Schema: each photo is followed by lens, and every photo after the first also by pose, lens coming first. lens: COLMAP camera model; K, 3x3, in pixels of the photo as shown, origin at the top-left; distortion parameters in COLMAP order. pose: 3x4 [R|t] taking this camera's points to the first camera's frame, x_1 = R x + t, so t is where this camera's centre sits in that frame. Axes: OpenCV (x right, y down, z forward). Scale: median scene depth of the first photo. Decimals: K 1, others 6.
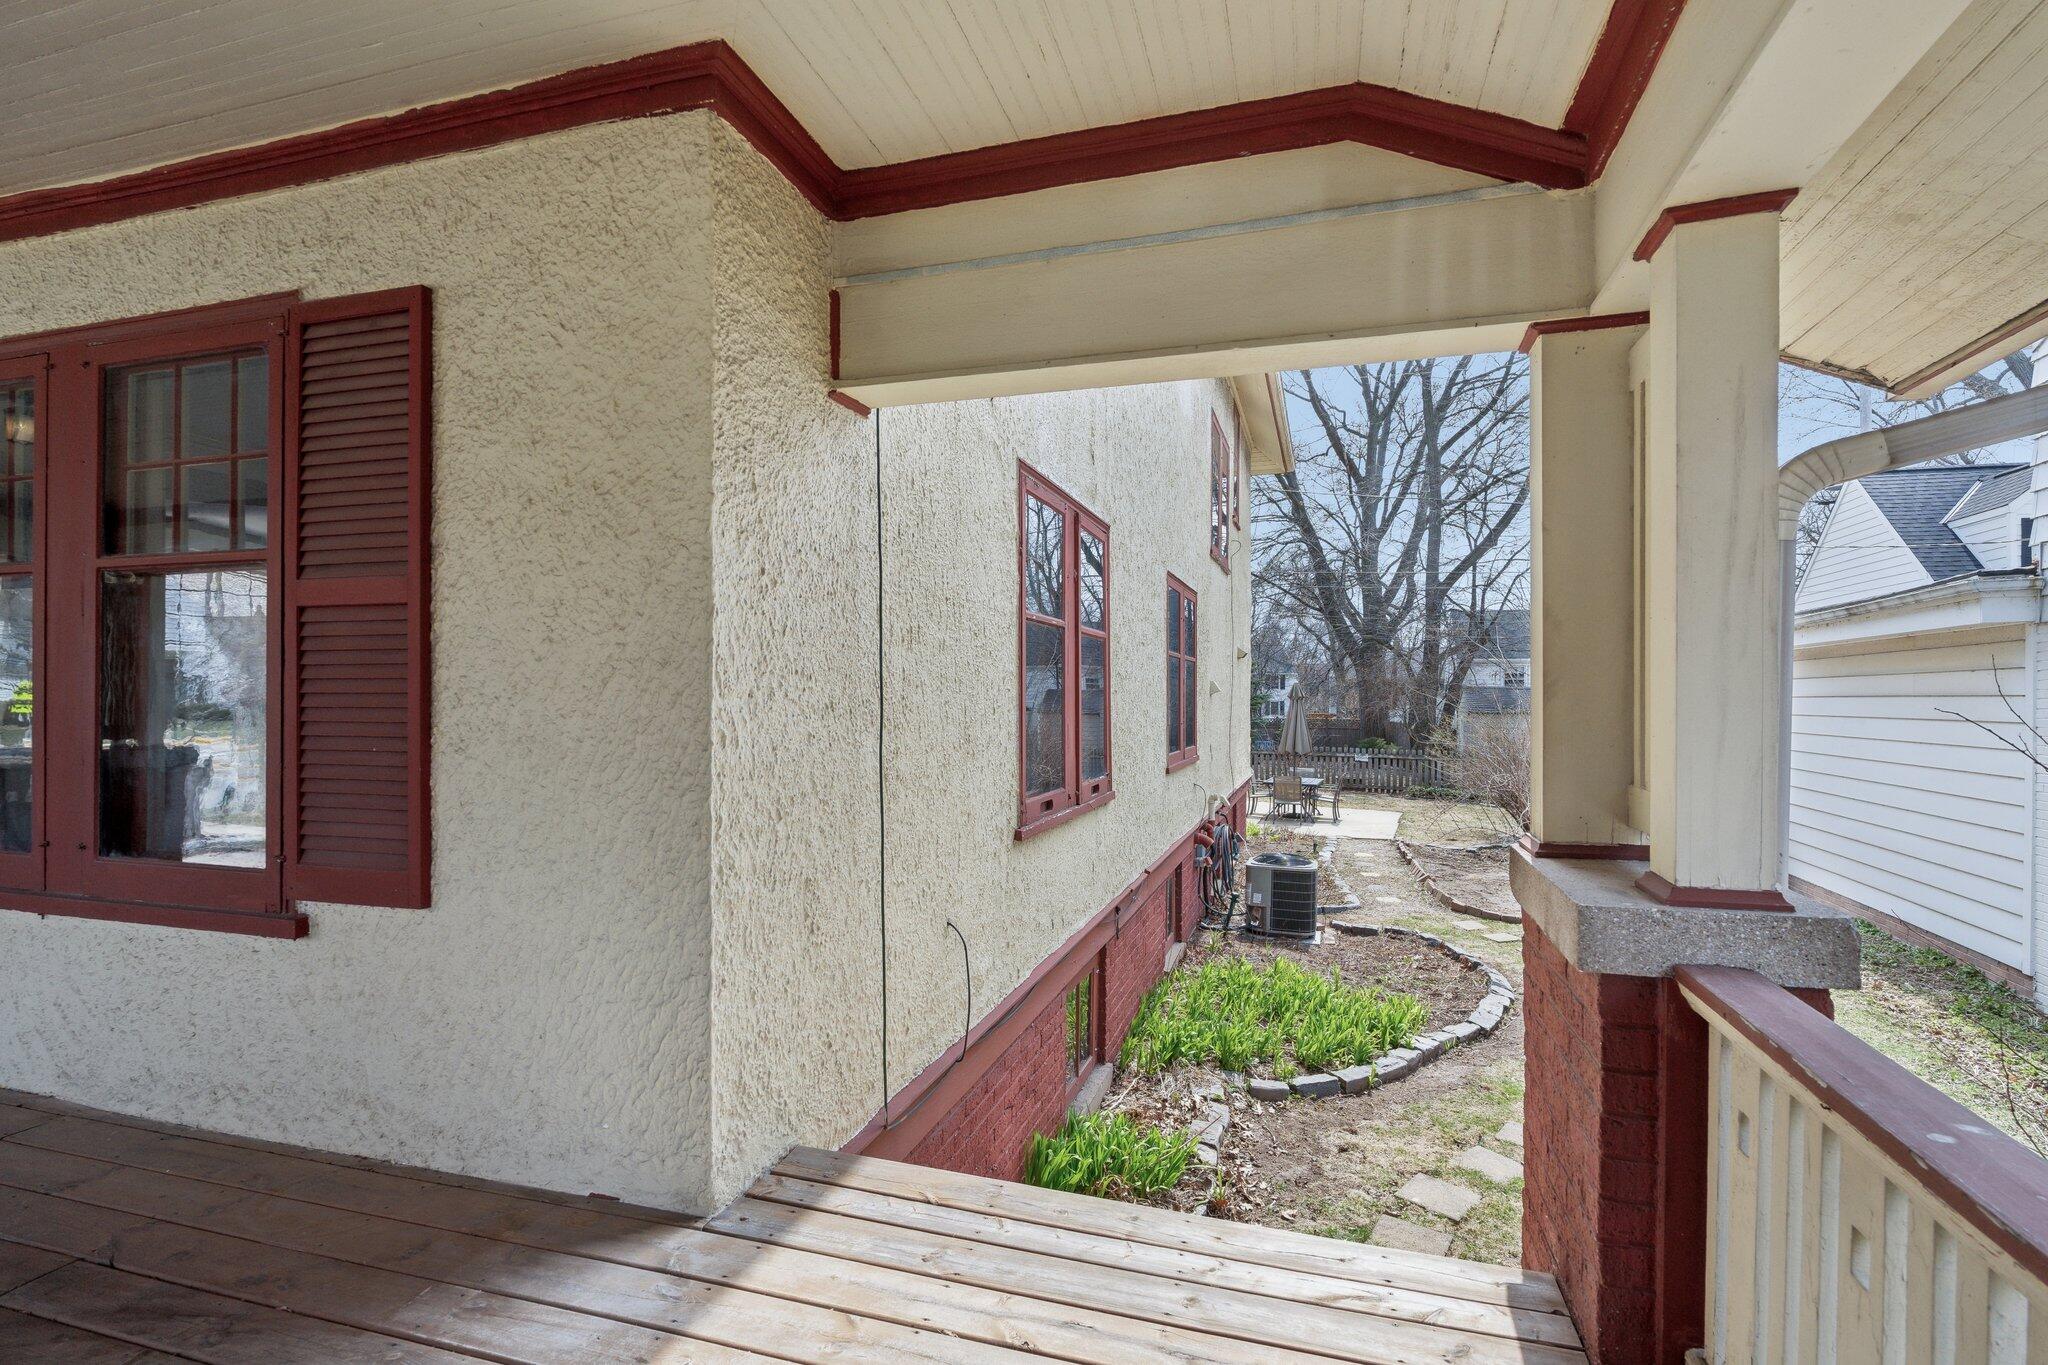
lens RADIAL K [[986.4, 0, 1024.0], [0, 986.4, 682.5], [0, 0, 1]] dist [0.001364, 0.000071]
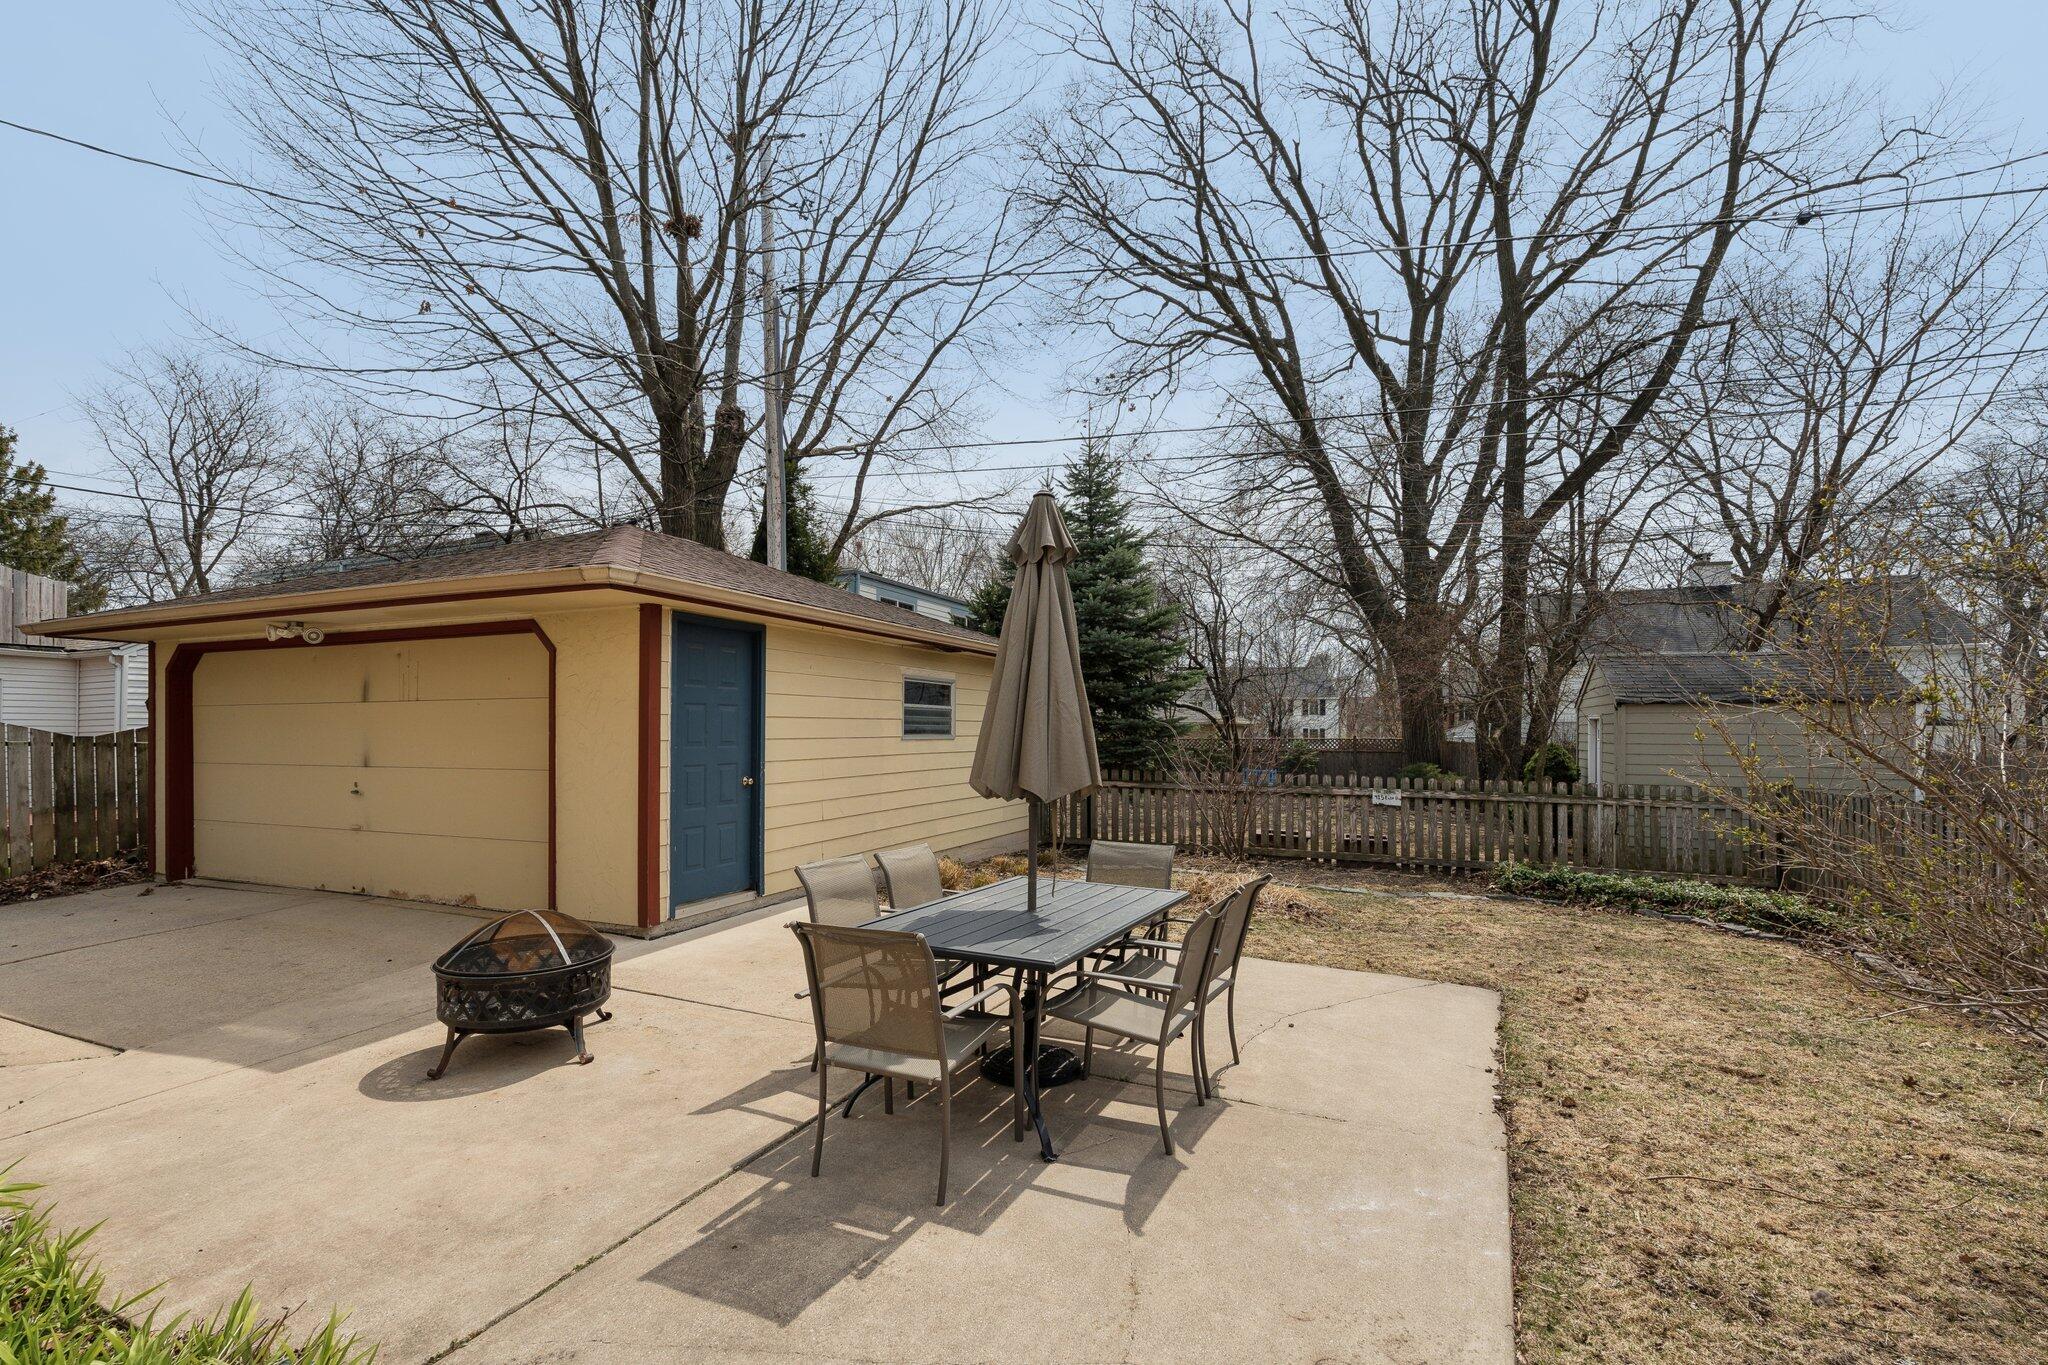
lens RADIAL K [[912.4, 0, 1022.9], [0, 912.4, 725.1], [0, 0, 1]] dist [-0.001315, -0.000108]
pose [[0.997015, -0.007384, -0.076854, 0.141802], [0.007340, 0.999973, -0.000864, 0.028436], [0.076858, 0.000297, 0.997042, 0.386523]]
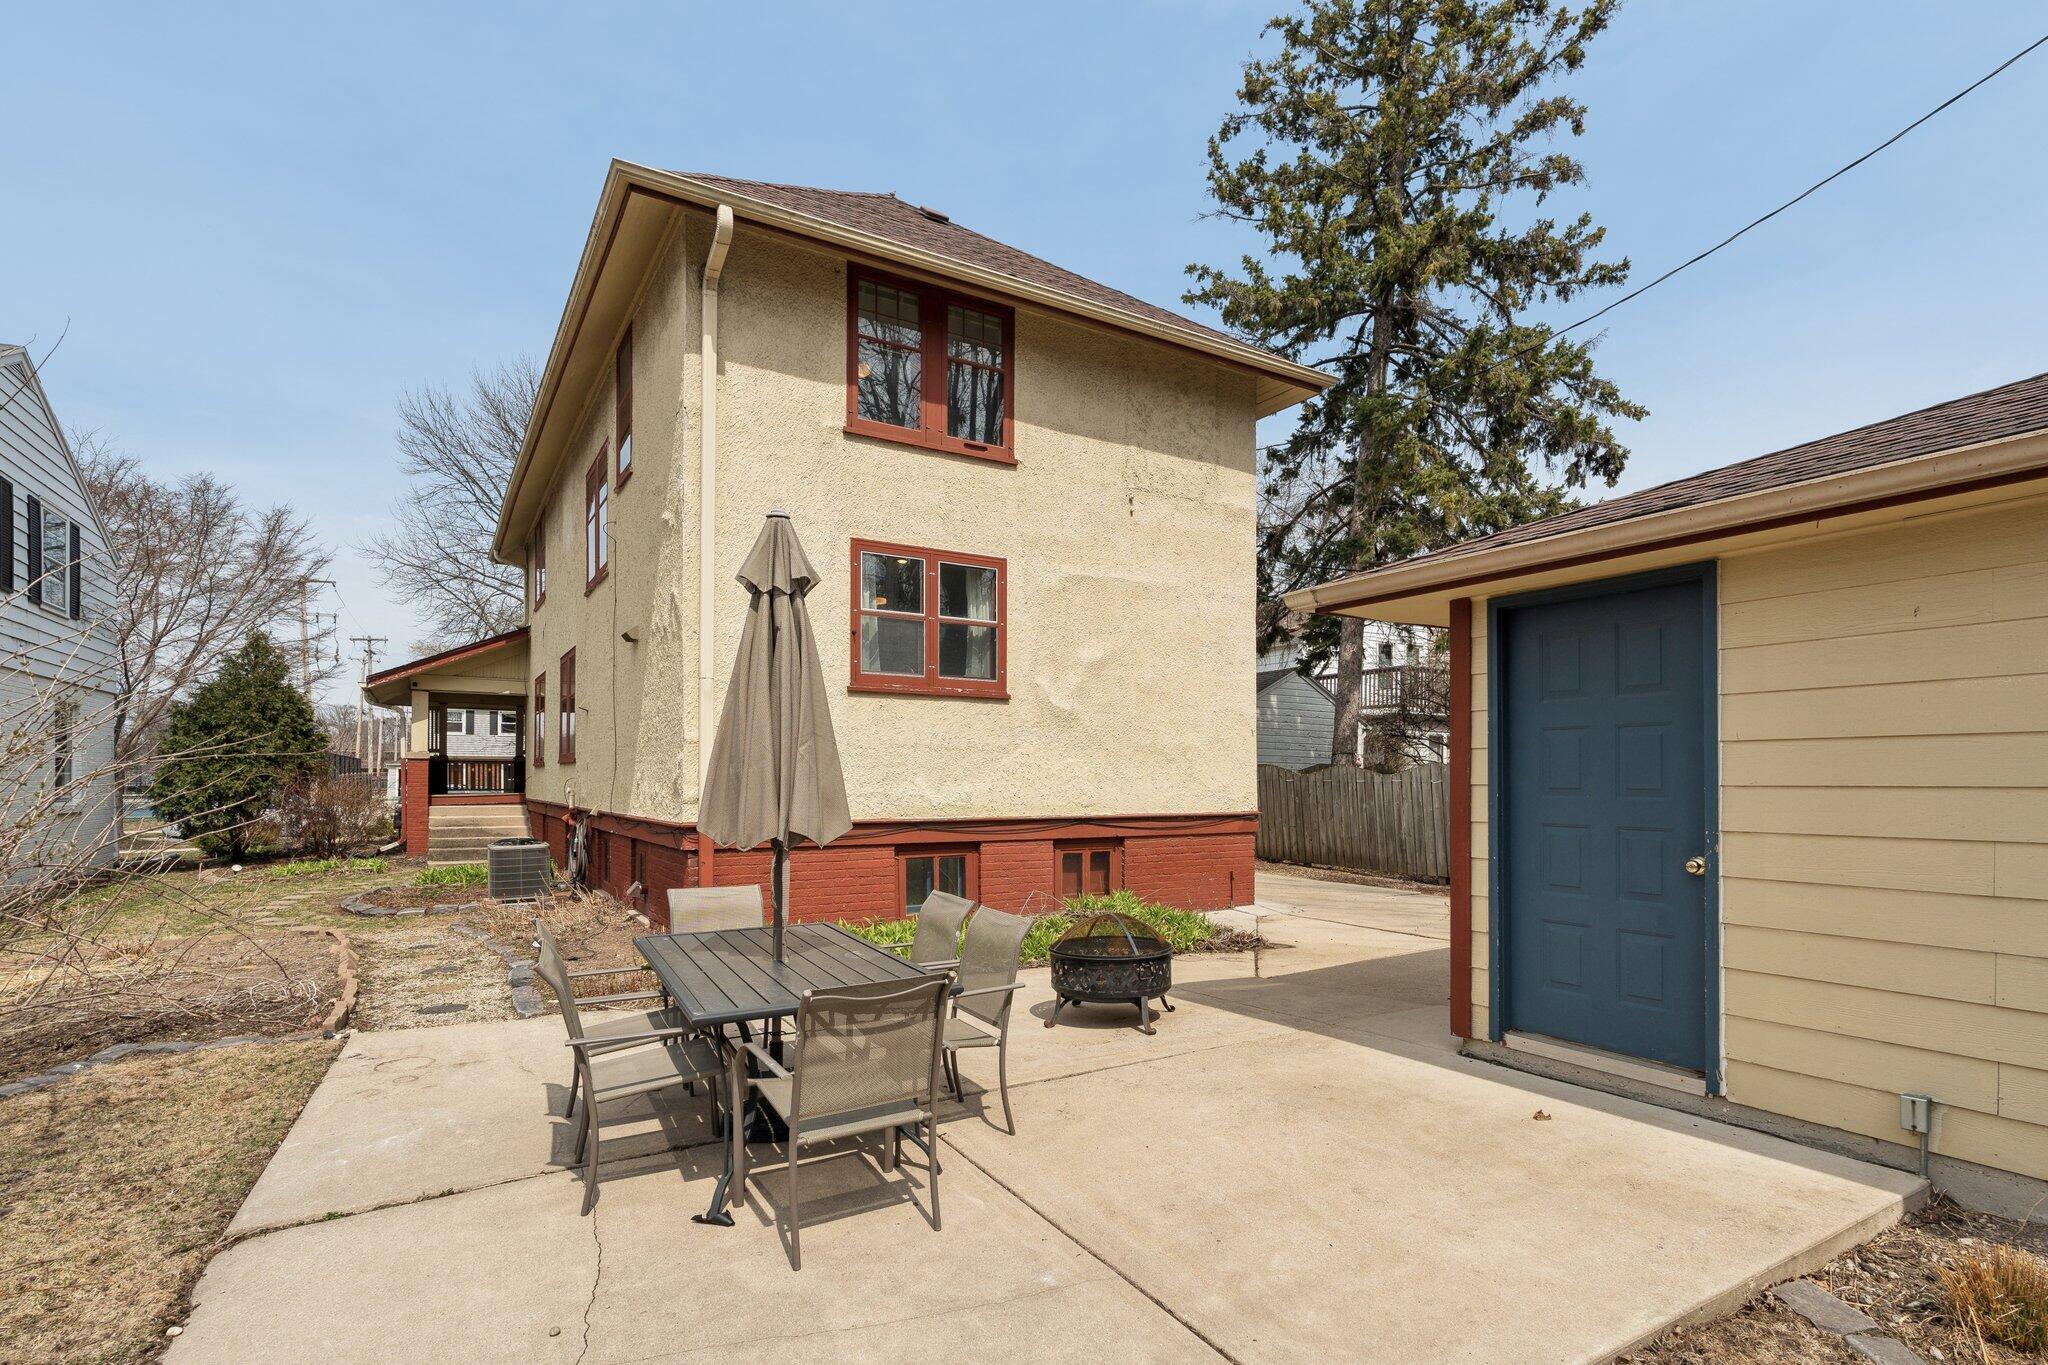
lens RADIAL K [[1005.4, 0, 1024.0], [0, 1005.4, 682.5], [0, 0, 1]] dist [-0.000260, -0.000052]
pose [[-0.658204, -0.075062, -0.749088, 0.298040], [0.001690, 0.994867, -0.101175, 0.033546], [0.752838, -0.067860, -0.654699, 0.896241]]
